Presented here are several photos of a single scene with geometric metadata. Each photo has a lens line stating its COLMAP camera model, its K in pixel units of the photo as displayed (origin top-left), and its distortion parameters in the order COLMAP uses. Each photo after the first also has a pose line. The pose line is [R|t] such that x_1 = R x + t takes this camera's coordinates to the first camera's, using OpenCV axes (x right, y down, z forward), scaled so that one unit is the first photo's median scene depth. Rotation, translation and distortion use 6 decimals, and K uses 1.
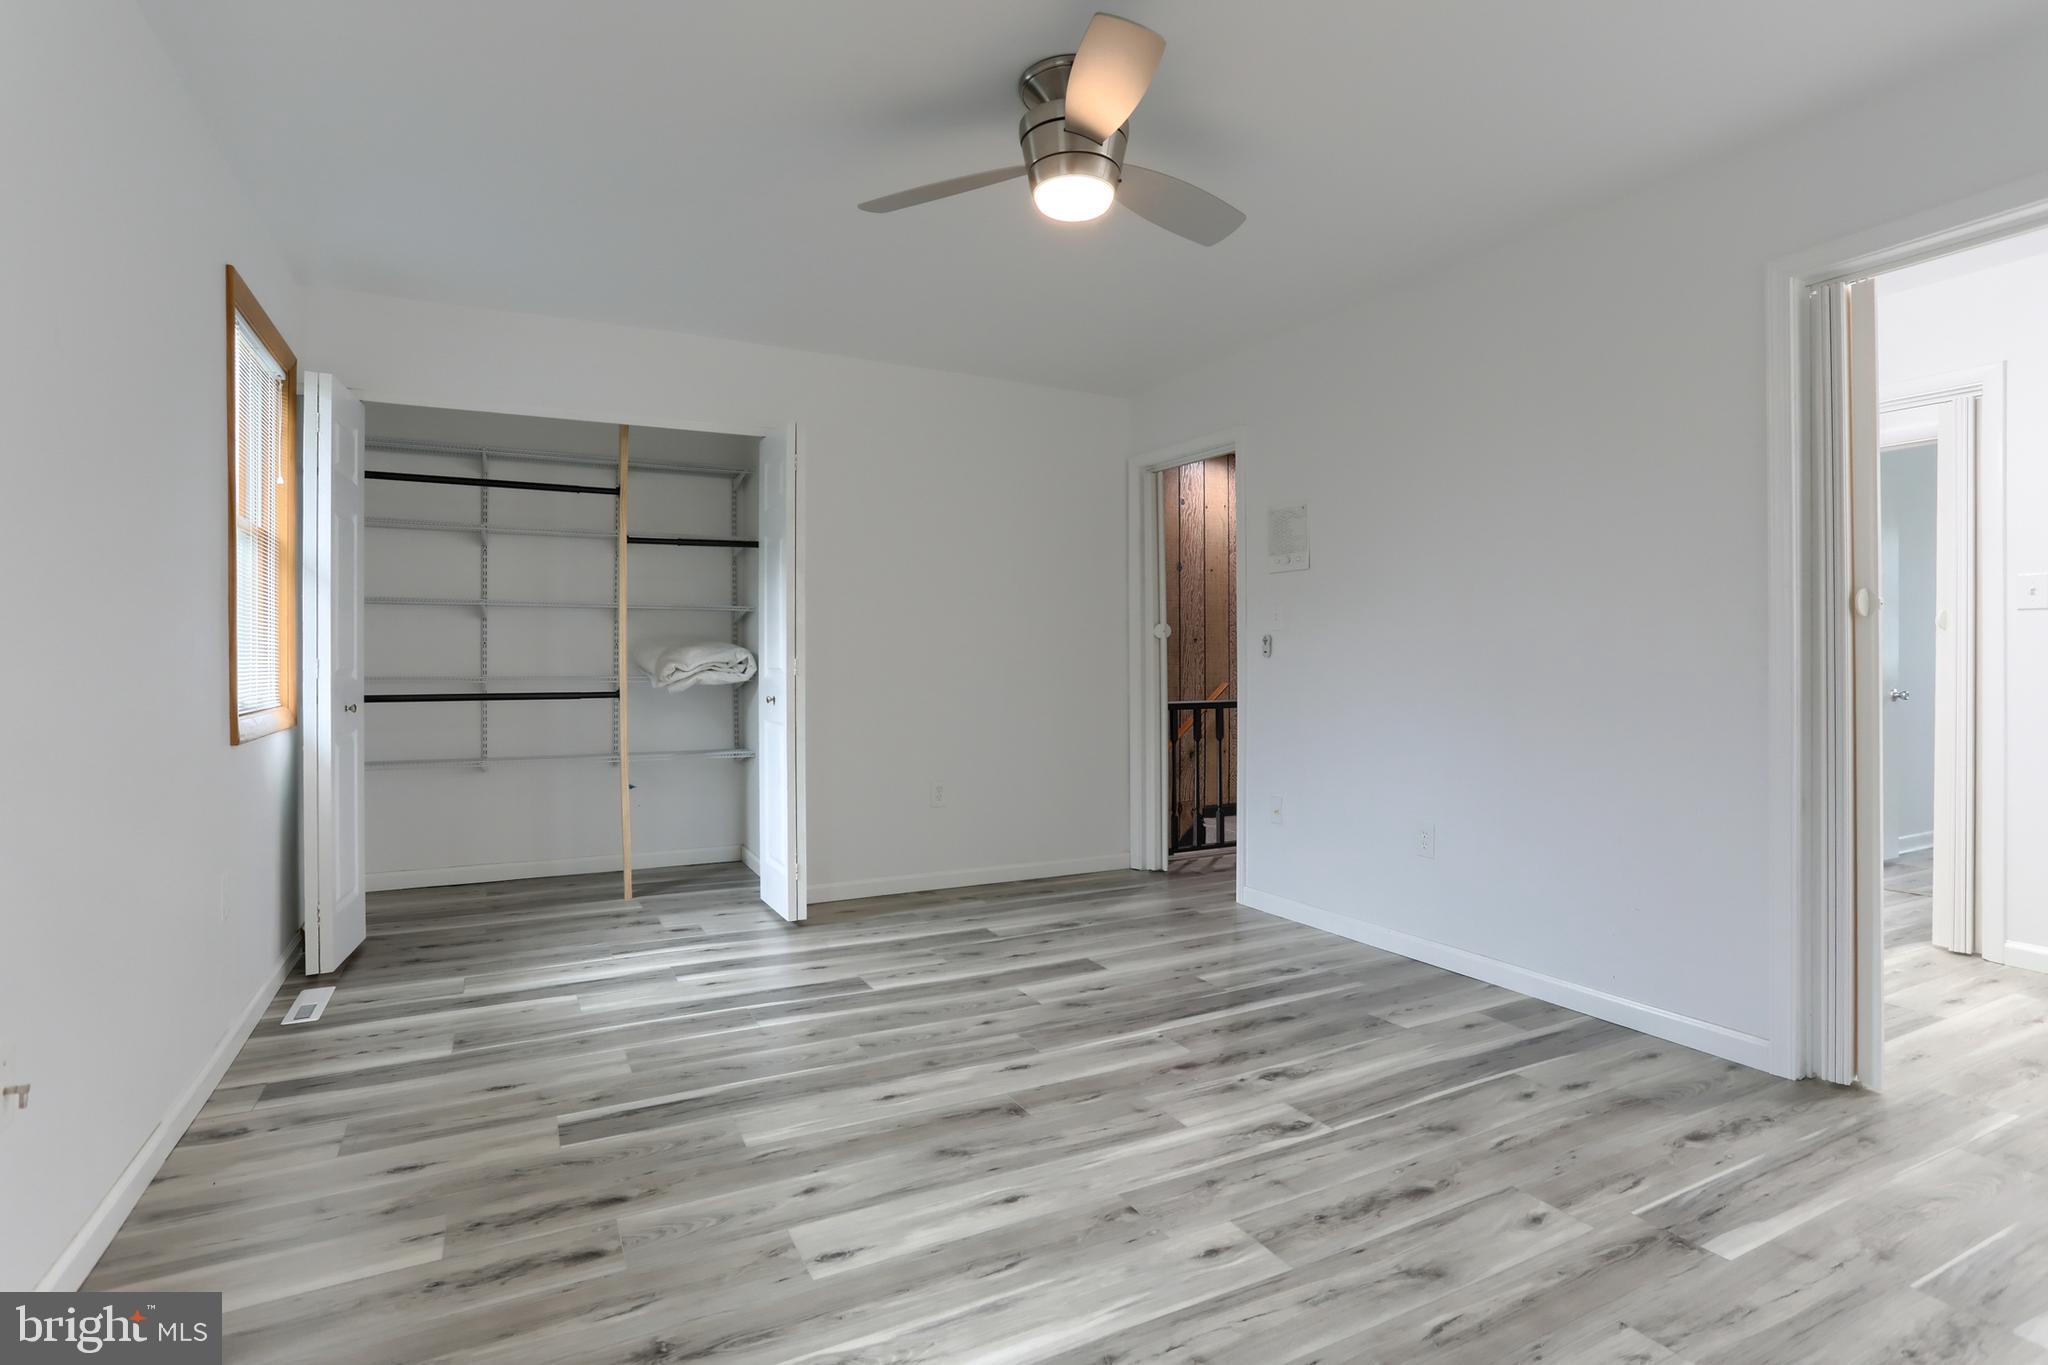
lens RADIAL K [[1030.5, 0, 1026.2], [0, 1030.5, 655.2], [0, 0, 1]] dist [-0.051883, 0.036545]
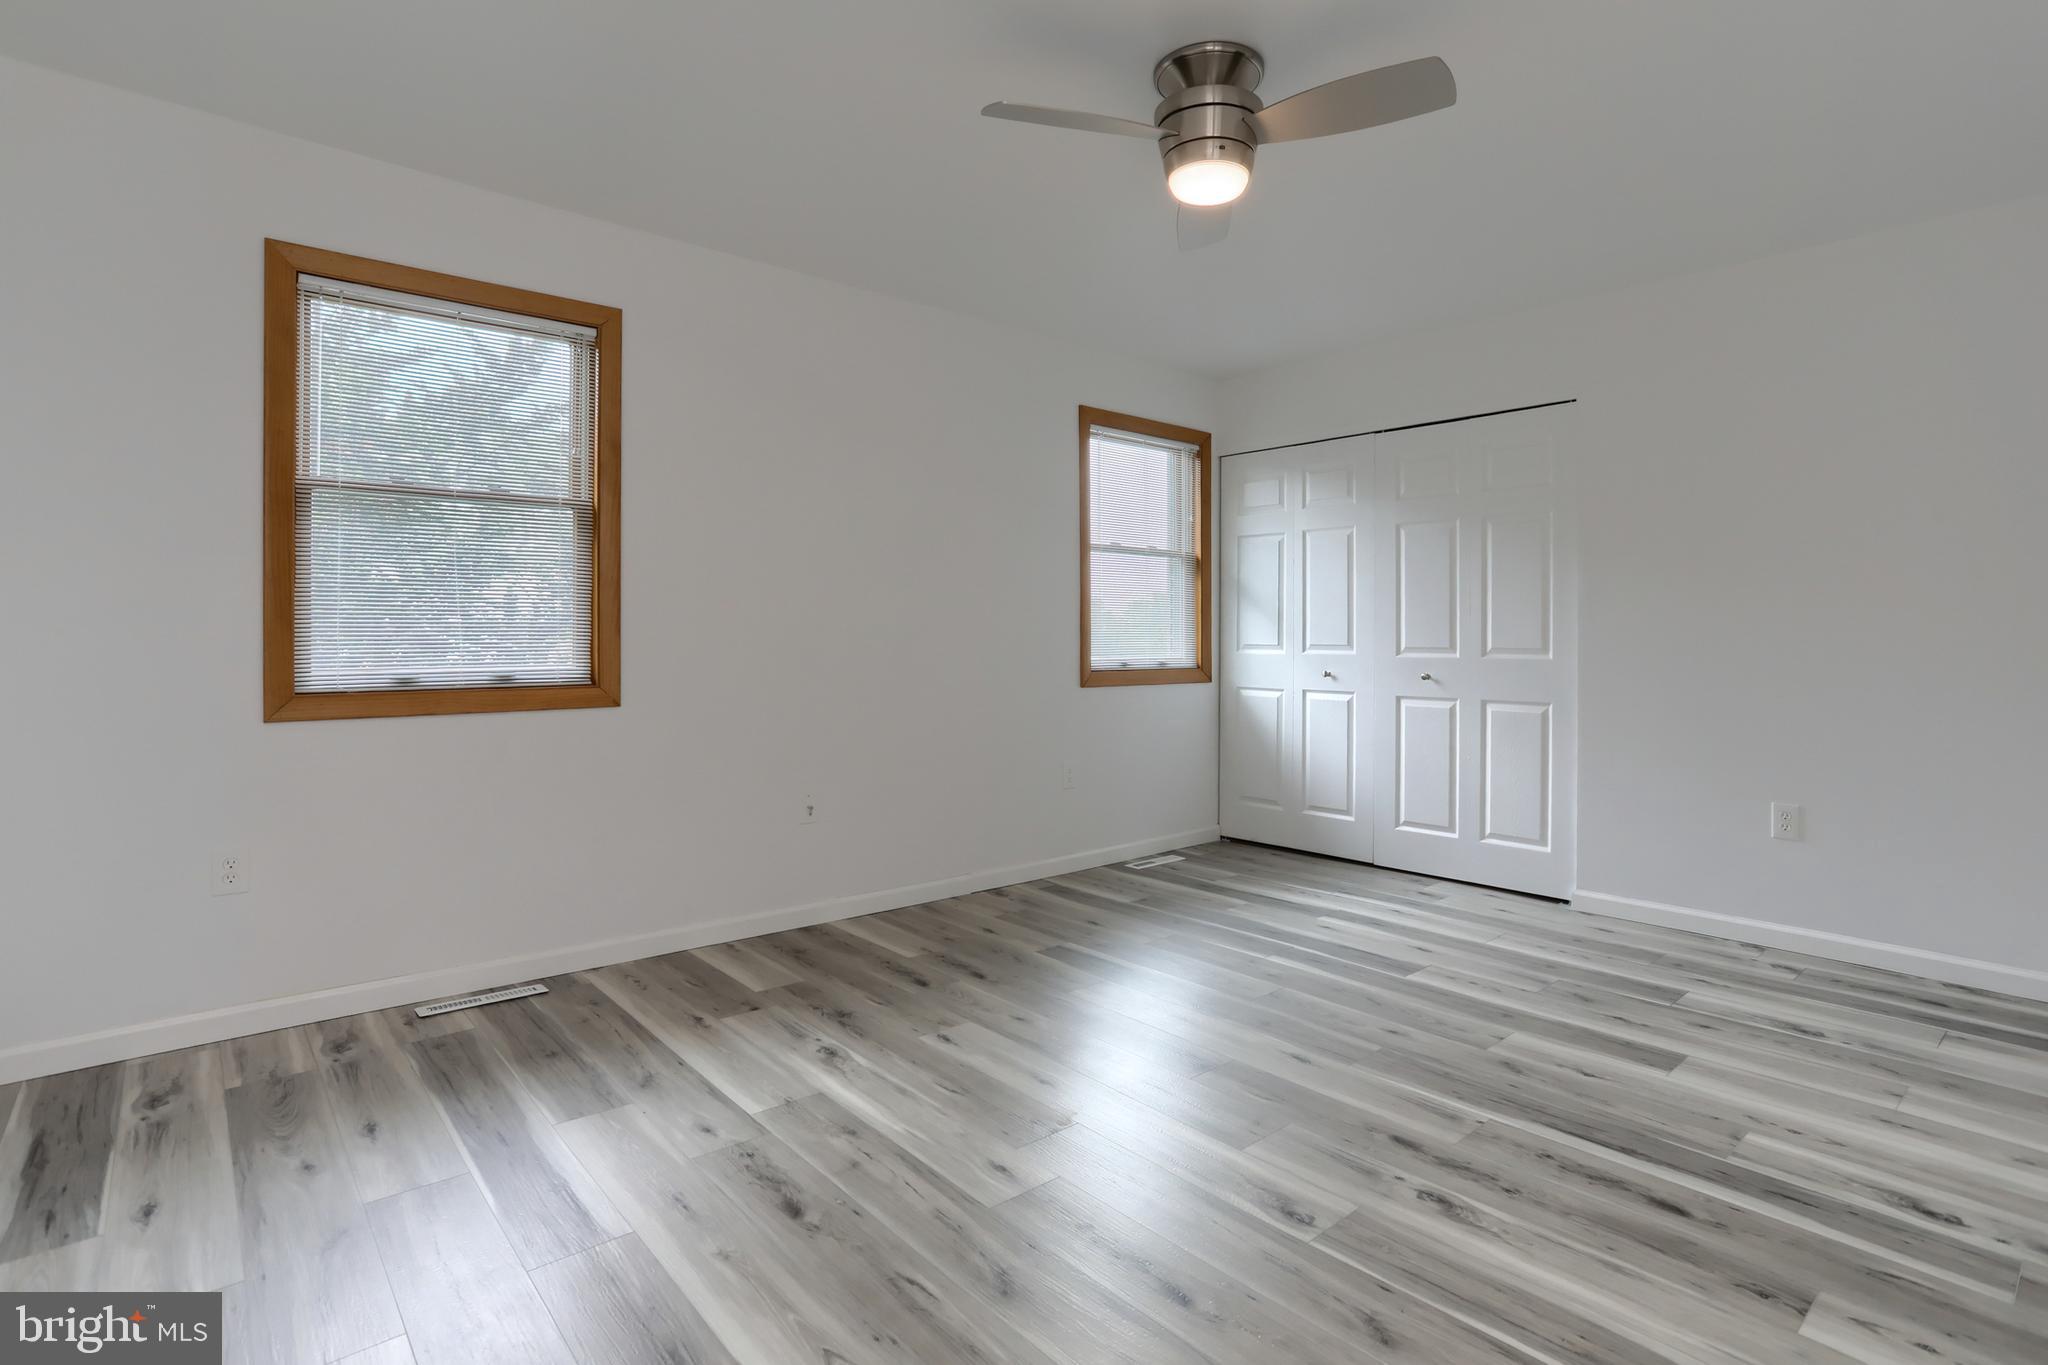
lens RADIAL K [[1017.2, 0, 1024.7], [0, 1017.2, 640.1], [0, 0, 1]] dist [-0.048233, 0.027588]
pose [[0.215862, 0.002457, -0.976421, 0.940721], [0.001527, 0.999995, 0.002853, 0.003166], [0.976423, -0.002107, 0.215857, 0.585339]]
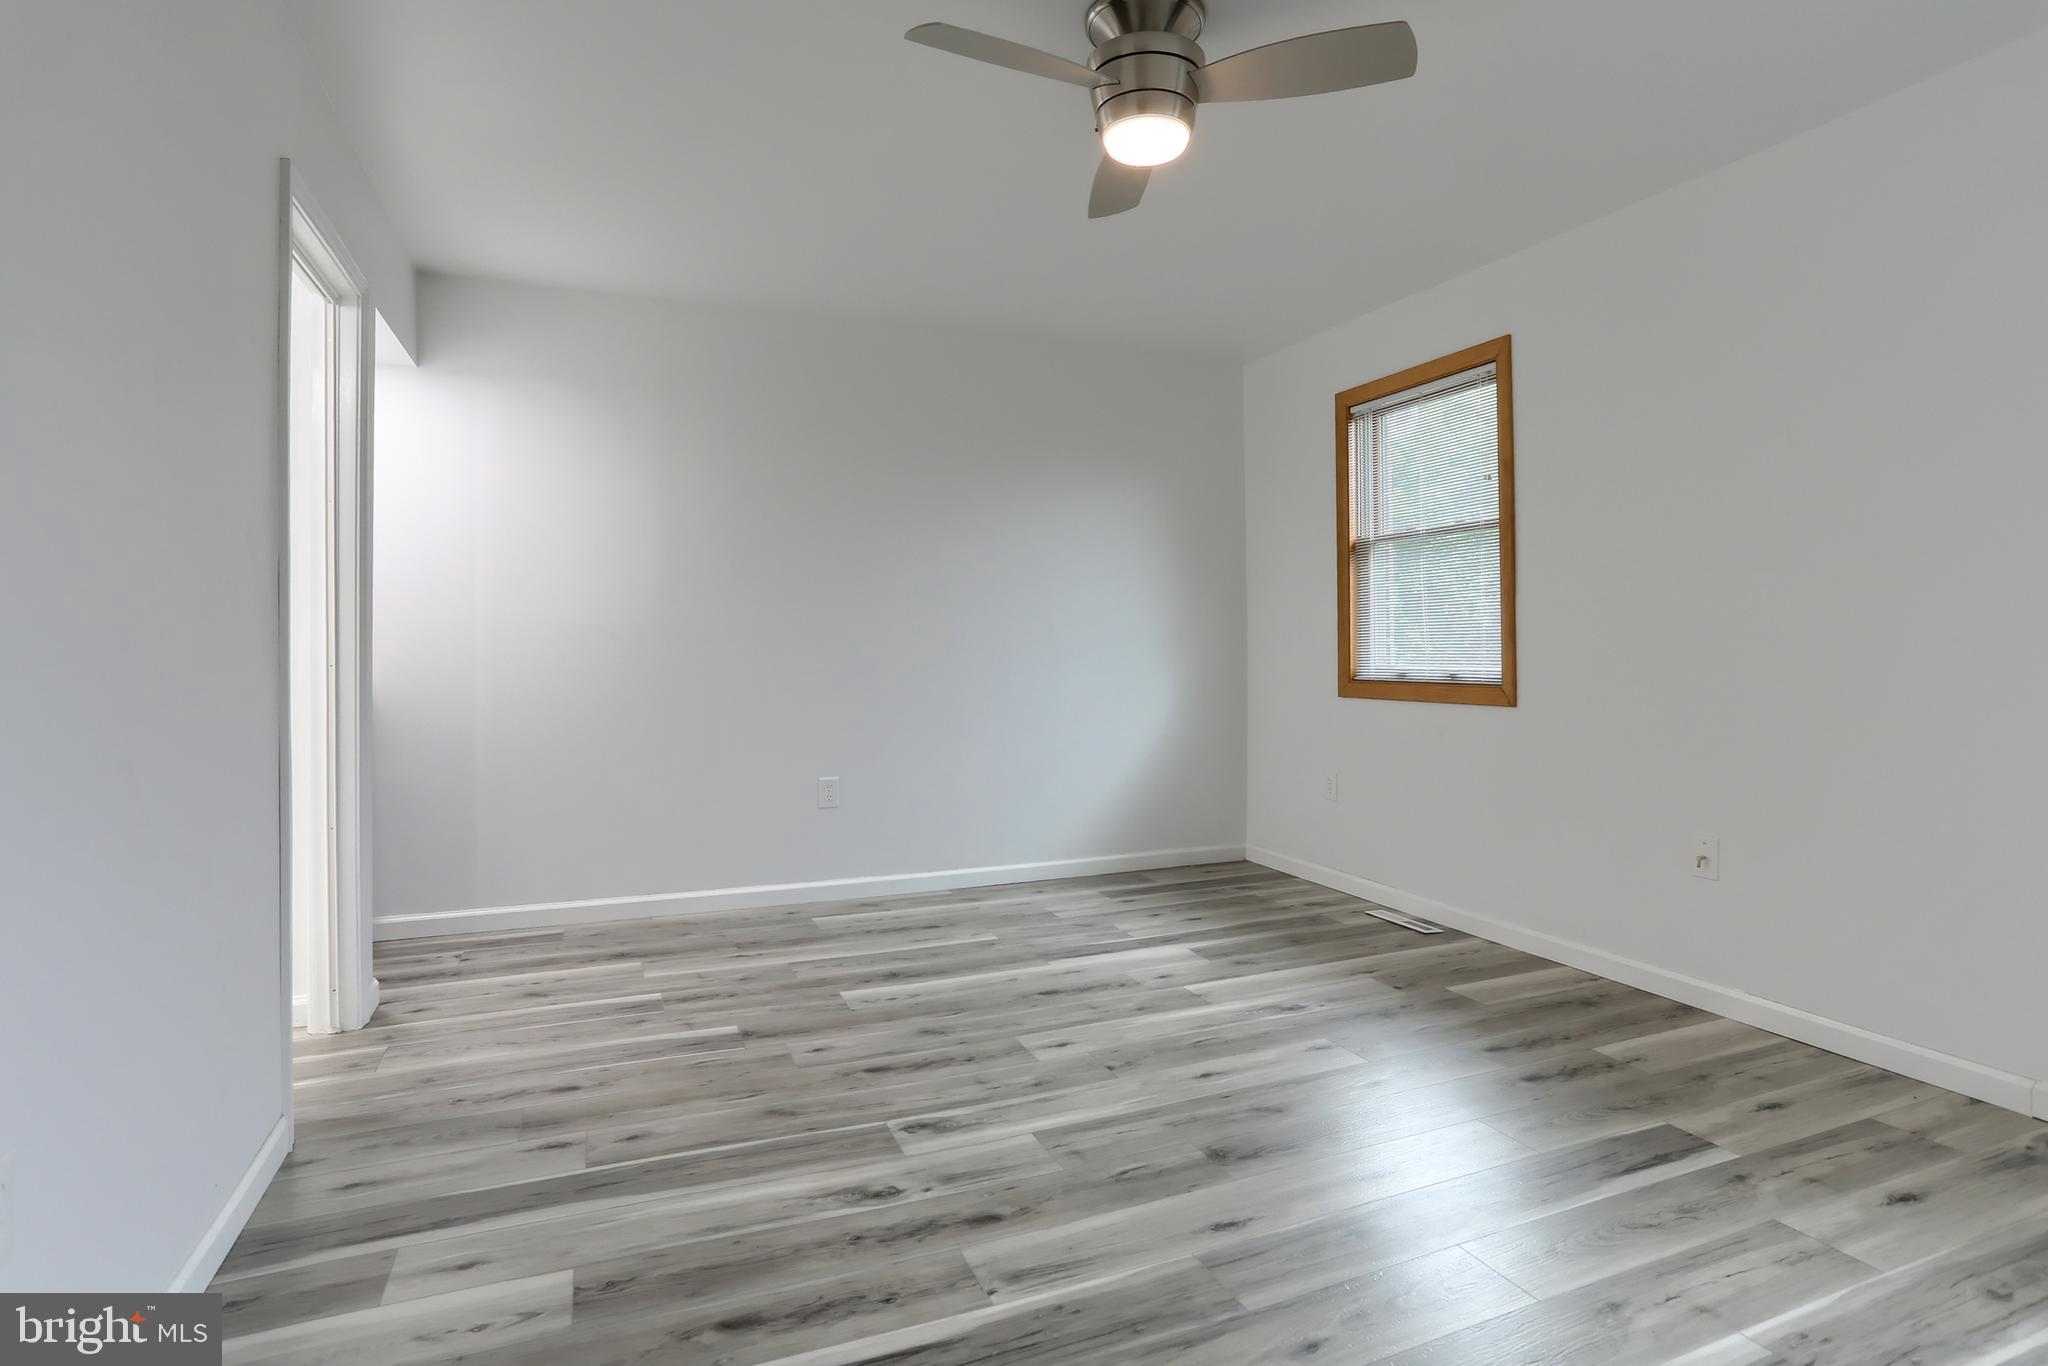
lens RADIAL K [[1030.5, 0, 1026.2], [0, 1030.5, 655.7], [0, 0, 1]] dist [-0.051883, 0.036545]
pose [[-0.995002, 0.005583, 0.099694, 0.062159], [0.005993, 0.999975, 0.003819, 0.012967], [-0.099671, 0.004397, -0.995011, 1.843023]]
